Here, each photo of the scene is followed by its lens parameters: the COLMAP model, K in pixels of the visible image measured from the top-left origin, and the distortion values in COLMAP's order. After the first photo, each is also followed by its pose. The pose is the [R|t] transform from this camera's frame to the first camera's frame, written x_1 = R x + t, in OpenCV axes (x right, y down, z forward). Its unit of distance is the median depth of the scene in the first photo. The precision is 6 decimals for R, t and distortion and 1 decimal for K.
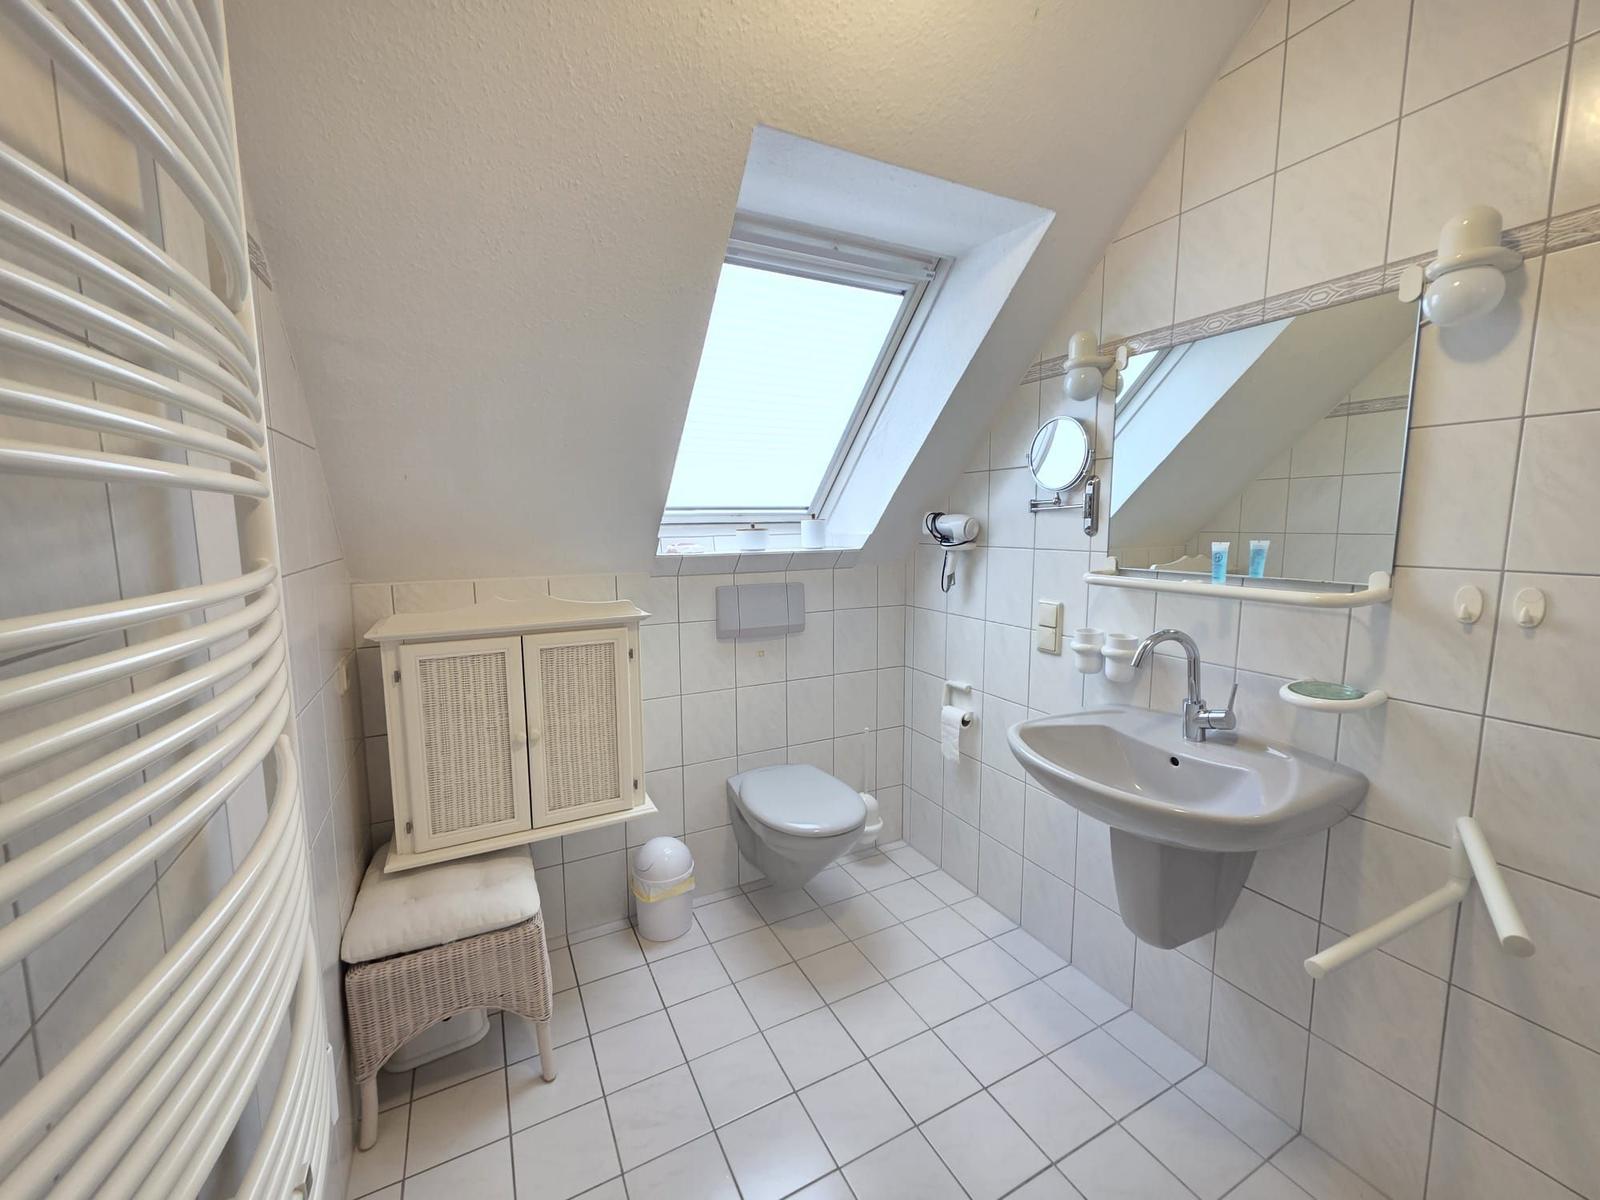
lens RADIAL K [[635.5, 0, 807.6], [0, 635.5, 596.2], [0, 0, 1]] dist [0.002190, -0.000391]
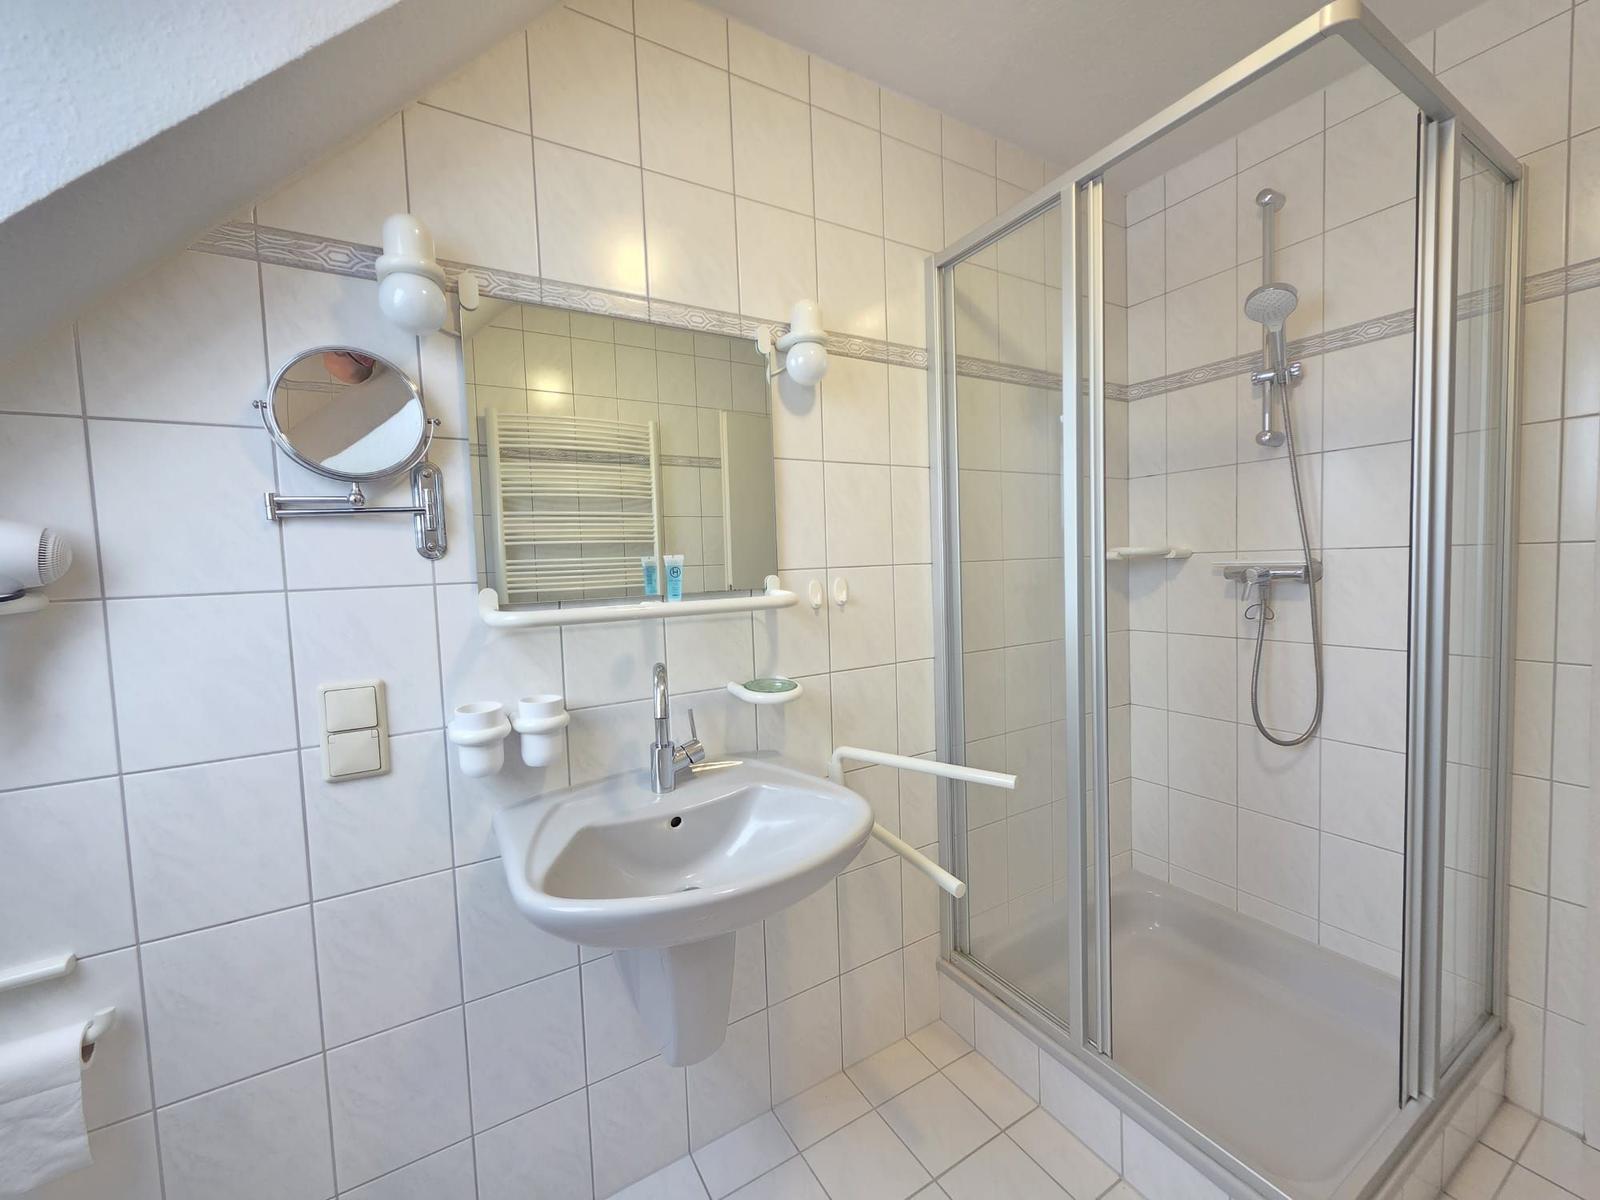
lens RADIAL K [[635.5, 0, 807.6], [0, 635.5, 596.2], [0, 0, 1]] dist [0.002190, -0.000391]
pose [[-0.052847, -0.036866, 0.997922, -0.217078], [0.161512, 0.985845, 0.044973, -0.032605], [-0.985455, 0.163553, -0.046145, 0.758636]]
